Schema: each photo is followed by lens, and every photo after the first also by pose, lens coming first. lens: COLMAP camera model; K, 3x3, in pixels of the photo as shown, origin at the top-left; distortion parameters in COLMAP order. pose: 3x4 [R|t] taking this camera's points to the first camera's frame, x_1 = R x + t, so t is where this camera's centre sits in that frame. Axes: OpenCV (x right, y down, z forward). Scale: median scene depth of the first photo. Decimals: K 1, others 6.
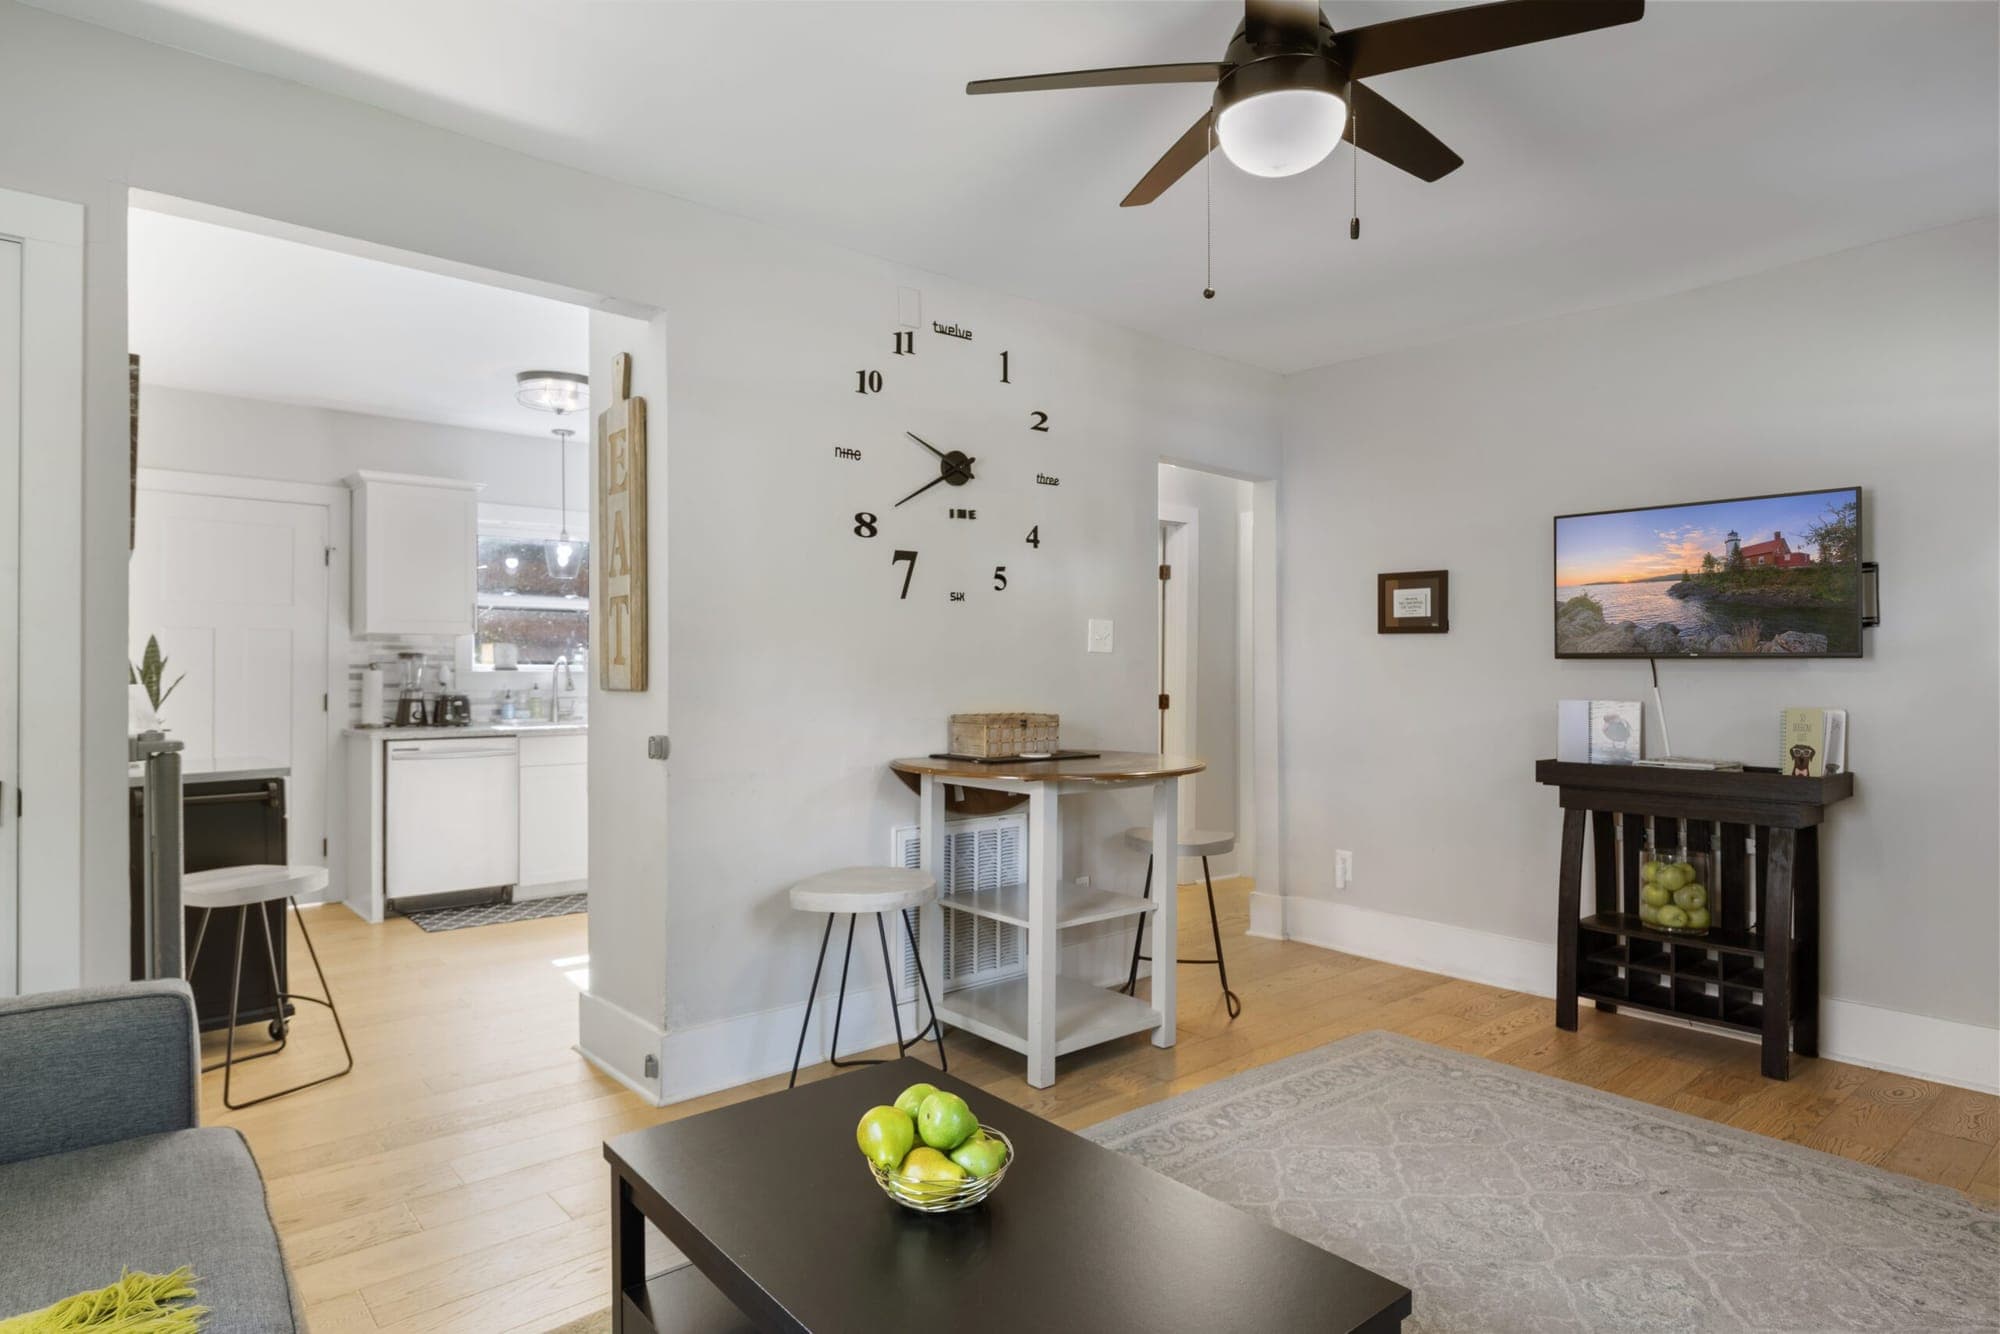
lens RADIAL K [[1109.5, 0, 993.3], [0, 1109.5, 650.4], [0, 0, 1]] dist [0.001973, 0.001988]
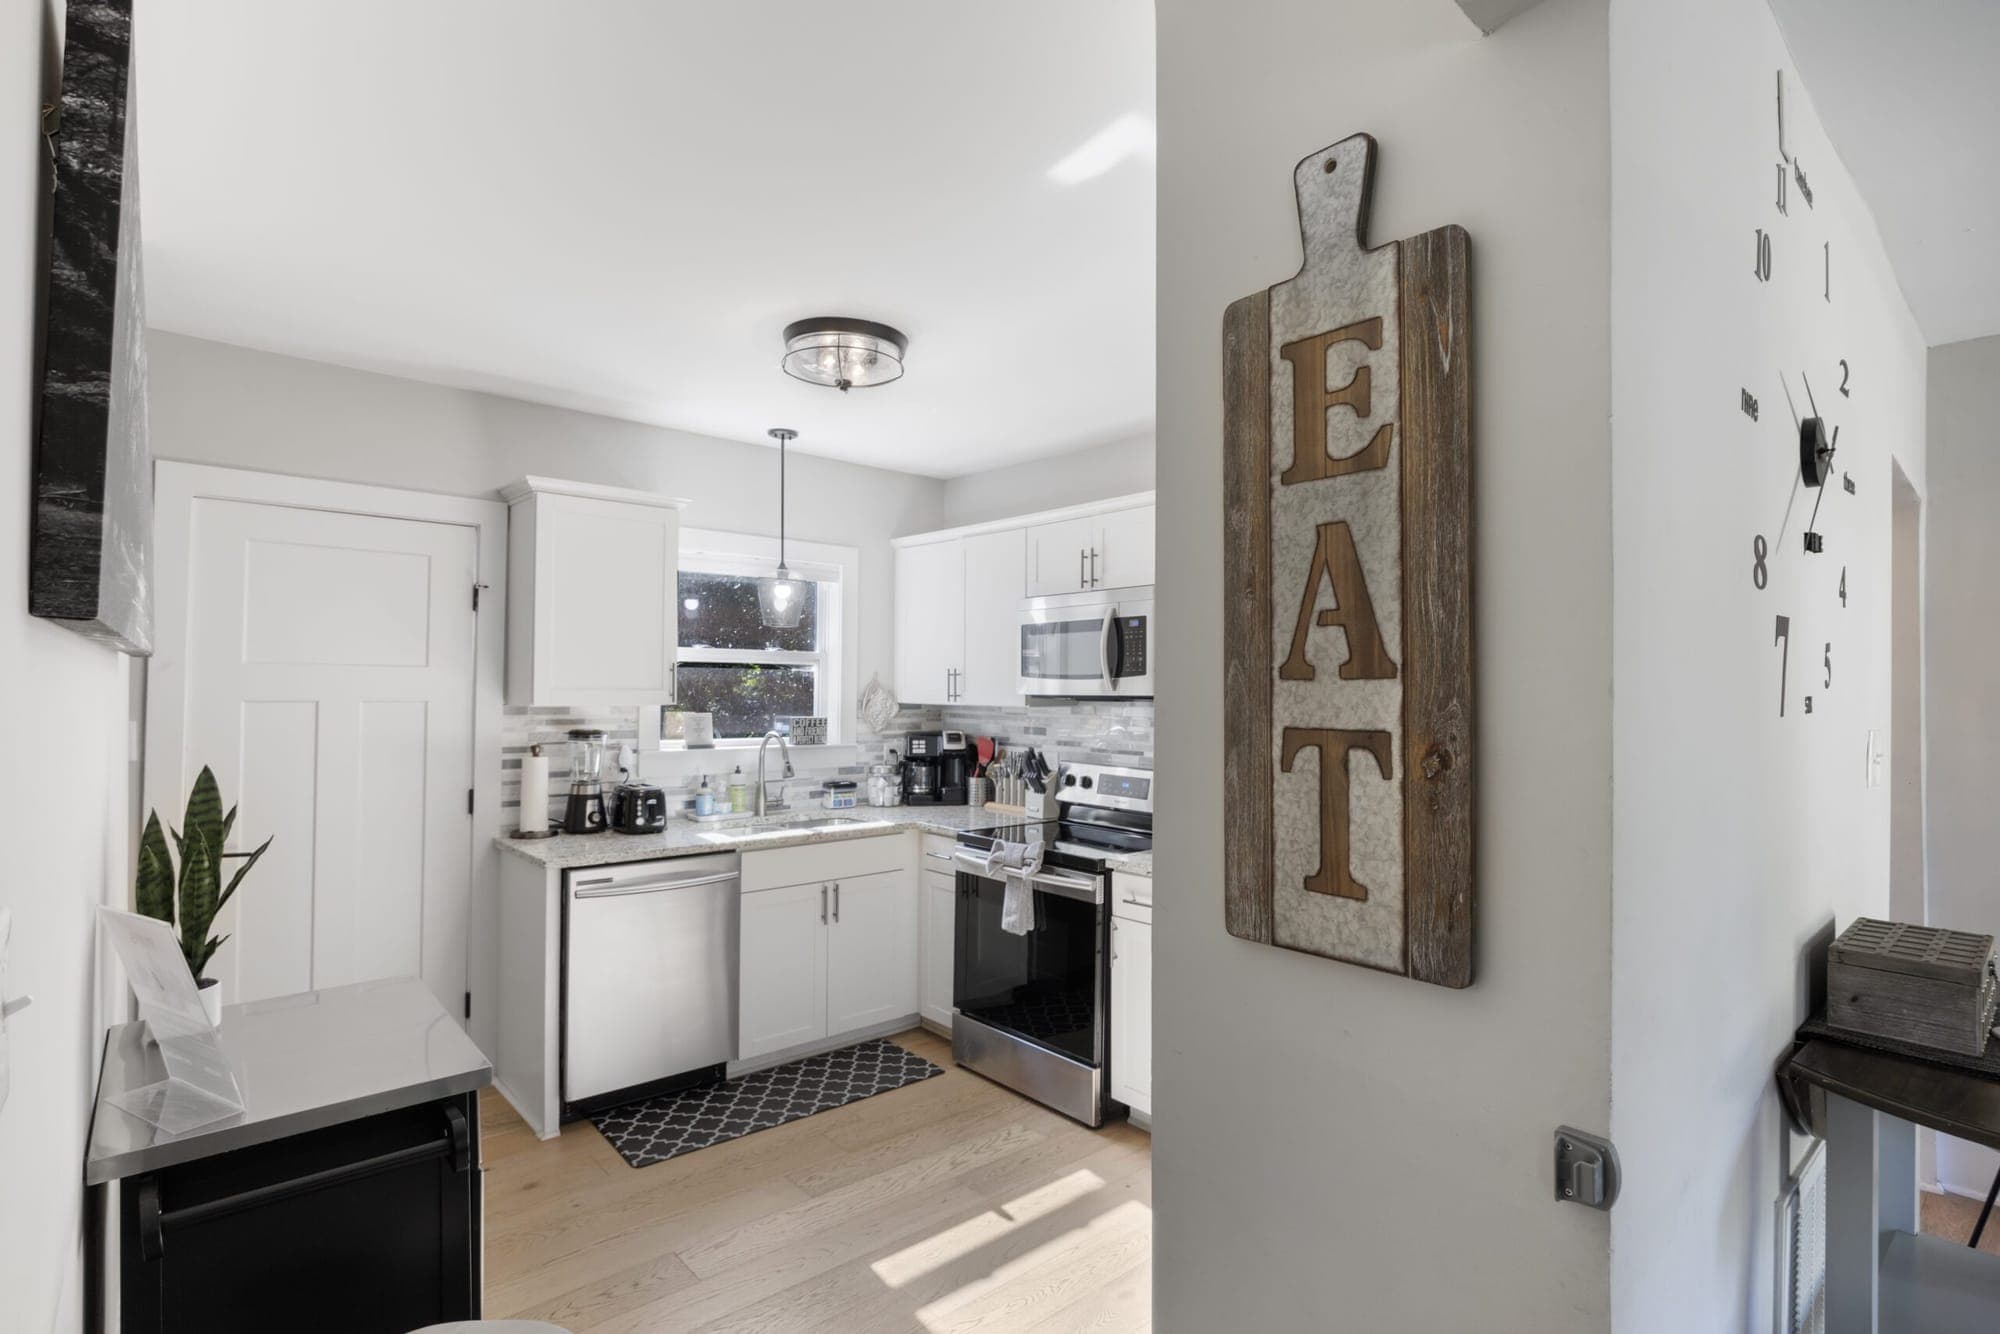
lens RADIAL K [[963.0, 0, 987.7], [0, 963.0, 660.2], [0, 0, 1]] dist [-0.002819, -0.000312]
pose [[0.999930, 0.010296, 0.005878, -0.271709], [-0.010228, 0.999880, -0.011603, -0.039980], [-0.005997, 0.011542, 0.999915, 0.376193]]
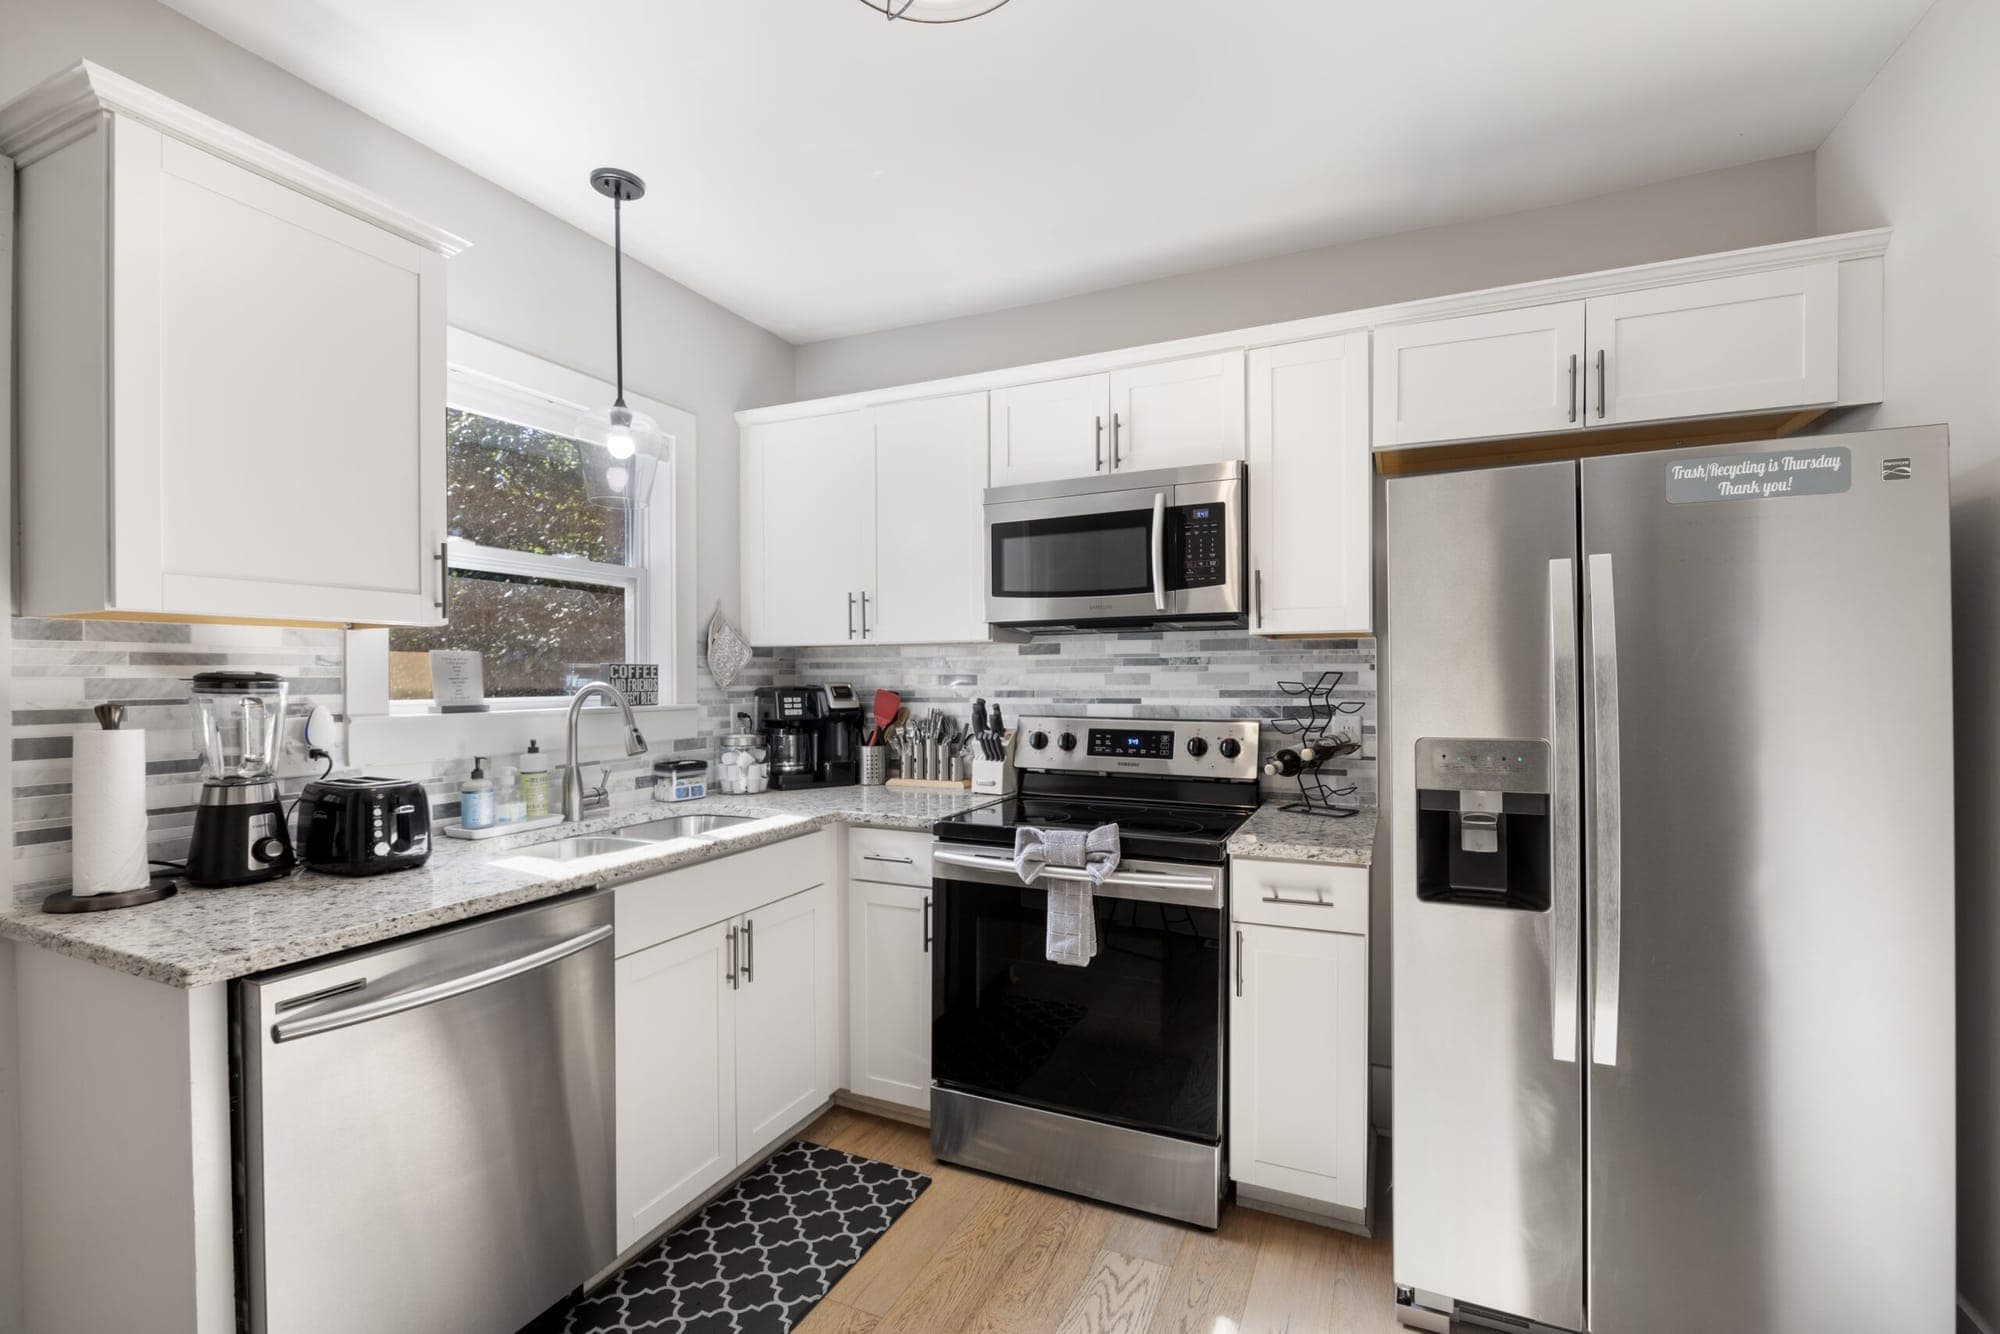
lens RADIAL K [[881.2, 0, 1001.9], [0, 881.2, 677.0], [0, 0, 1]] dist [-0.011099, -0.000334]
pose [[0.908715, -0.002452, 0.417410, -0.428503], [-0.004411, 0.999871, 0.015476, -0.002303], [-0.417394, -0.015904, 0.908586, 0.658358]]
